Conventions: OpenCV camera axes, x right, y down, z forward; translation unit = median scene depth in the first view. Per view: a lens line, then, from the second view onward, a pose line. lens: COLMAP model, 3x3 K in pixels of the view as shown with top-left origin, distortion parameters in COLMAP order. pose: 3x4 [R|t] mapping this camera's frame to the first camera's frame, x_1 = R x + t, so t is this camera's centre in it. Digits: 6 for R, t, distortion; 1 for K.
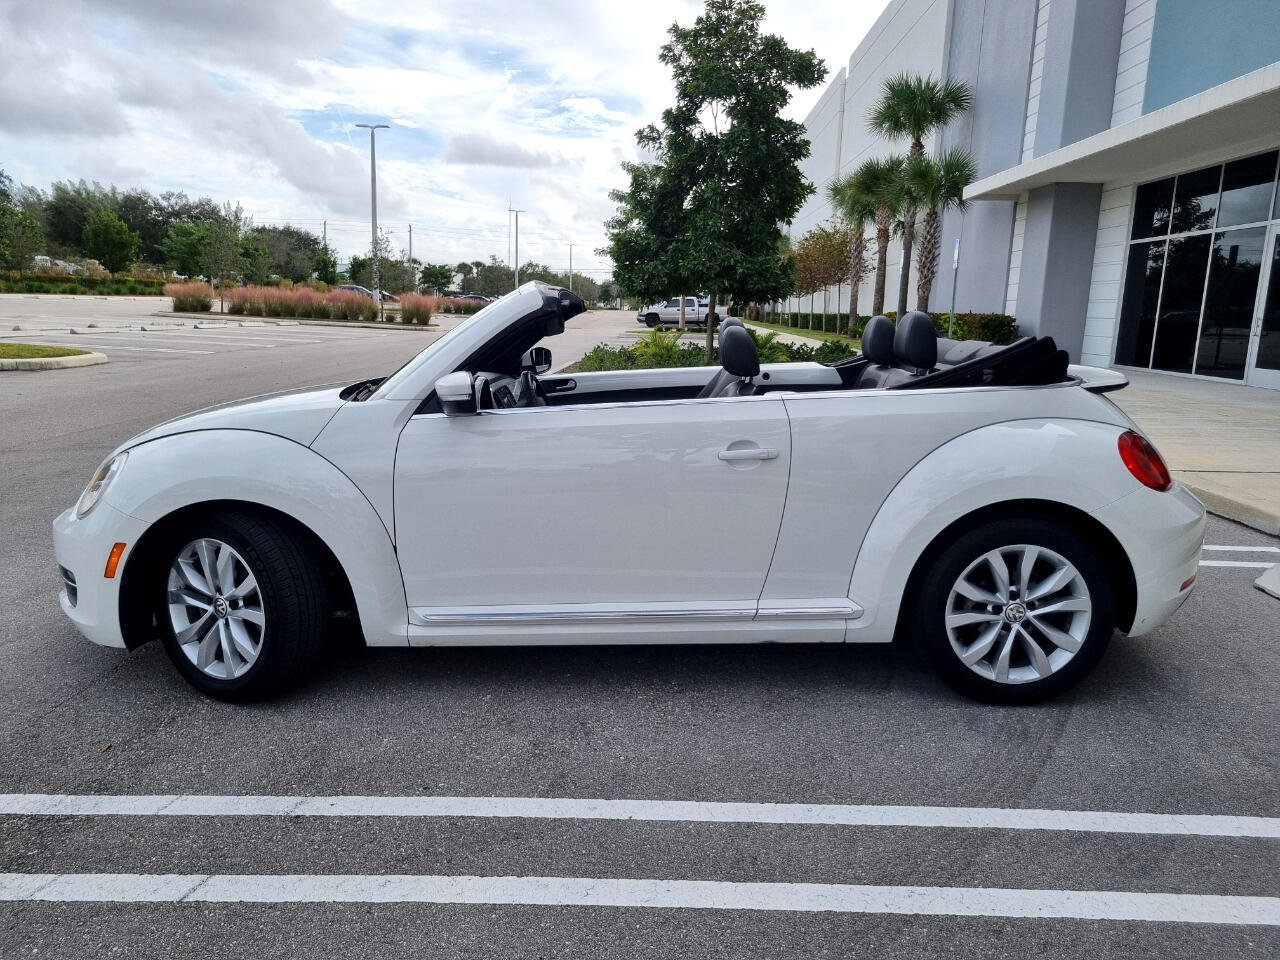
lens RADIAL K [[965.1, 0, 645.8], [0, 965.1, 484.9], [0, 0, 1]] dist [0.049919, -0.037399]
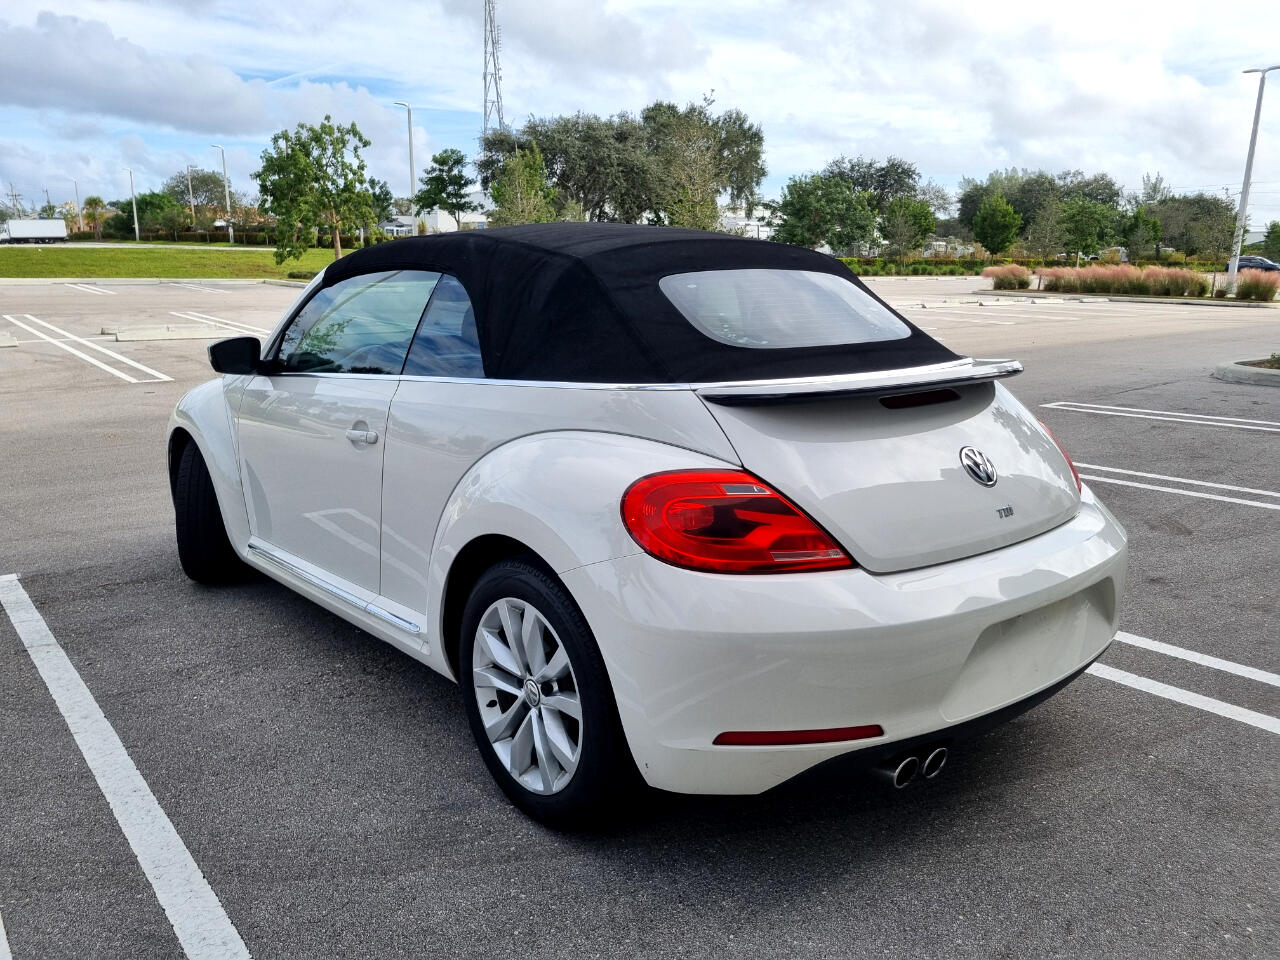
lens RADIAL K [[965.1, 0, 642.8], [0, 965.1, 477.7], [0, 0, 1]] dist [0.049919, -0.037399]
pose [[0.645859, 0.138856, -0.750723, 0.122892], [-0.127562, 0.989125, 0.073207, -0.011891], [0.752724, 0.048482, 0.656549, 0.073918]]
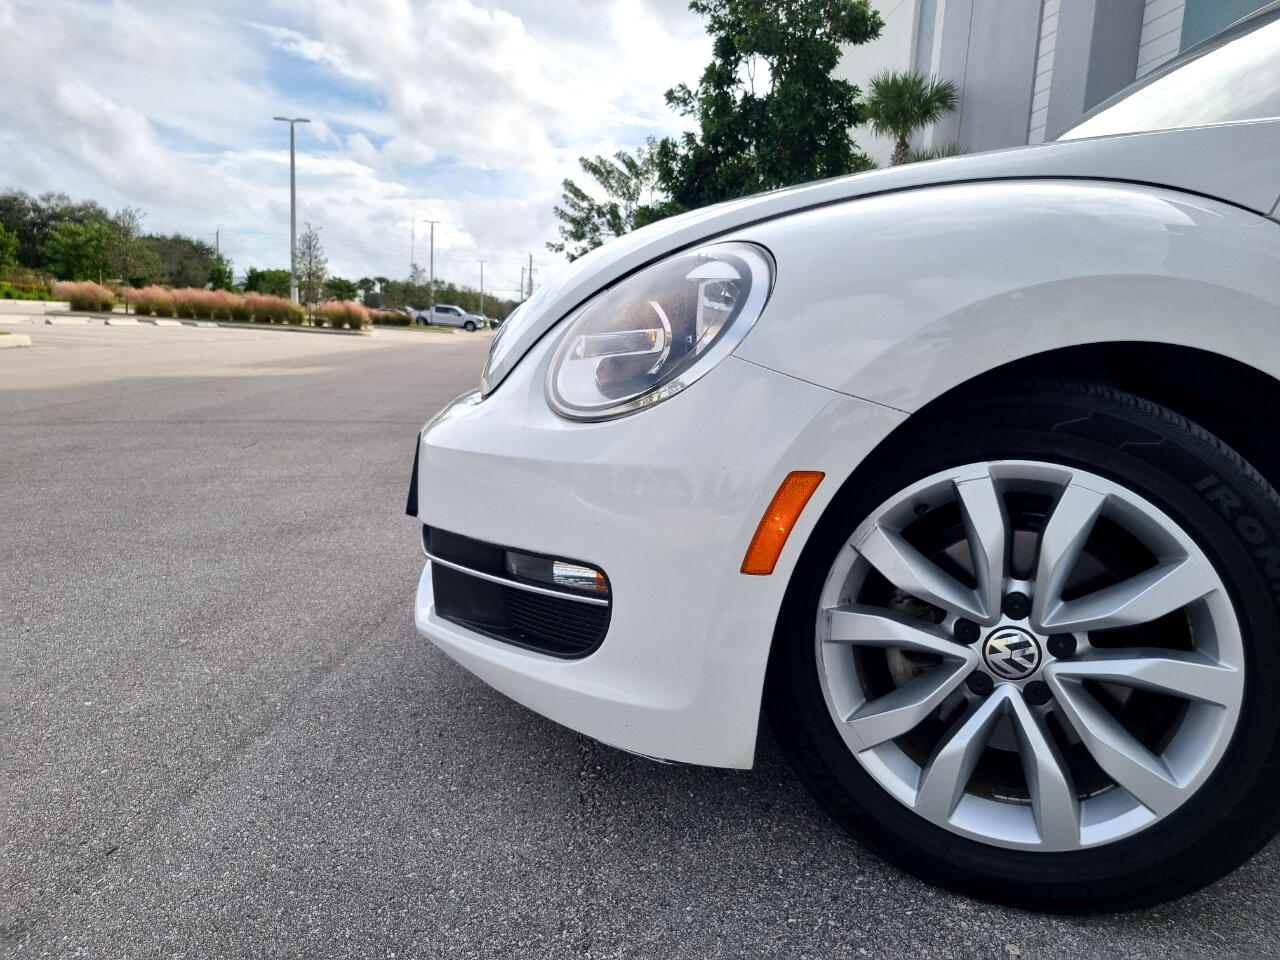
lens RADIAL K [[965.1, 0, 641.6], [0, 965.1, 490.0], [0, 0, 1]] dist [0.049919, -0.037399]
pose [[0.994983, -0.002624, 0.100013, -0.078613], [0.004468, 0.999824, -0.018217, 0.009093], [-0.099948, 0.018573, 0.994819, 0.083186]]
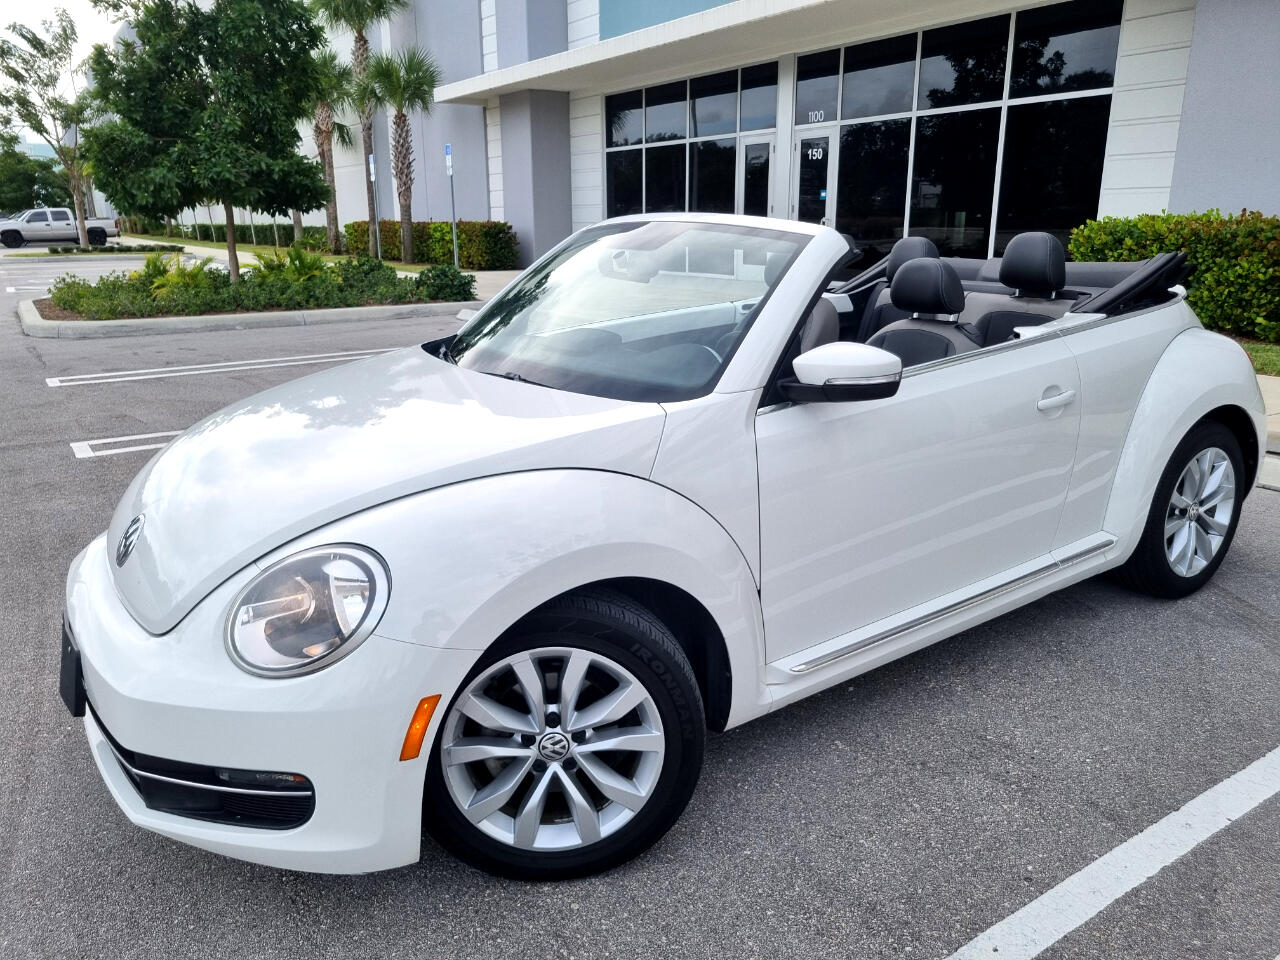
lens RADIAL K [[965.1, 0, 647.0], [0, 965.1, 485.6], [0, 0, 1]] dist [0.049919, -0.037399]
pose [[0.819403, -0.182543, 0.543376, -0.090482], [0.131490, 0.982519, 0.131783, -0.015564], [-0.557933, -0.036535, 0.829081, 0.056125]]
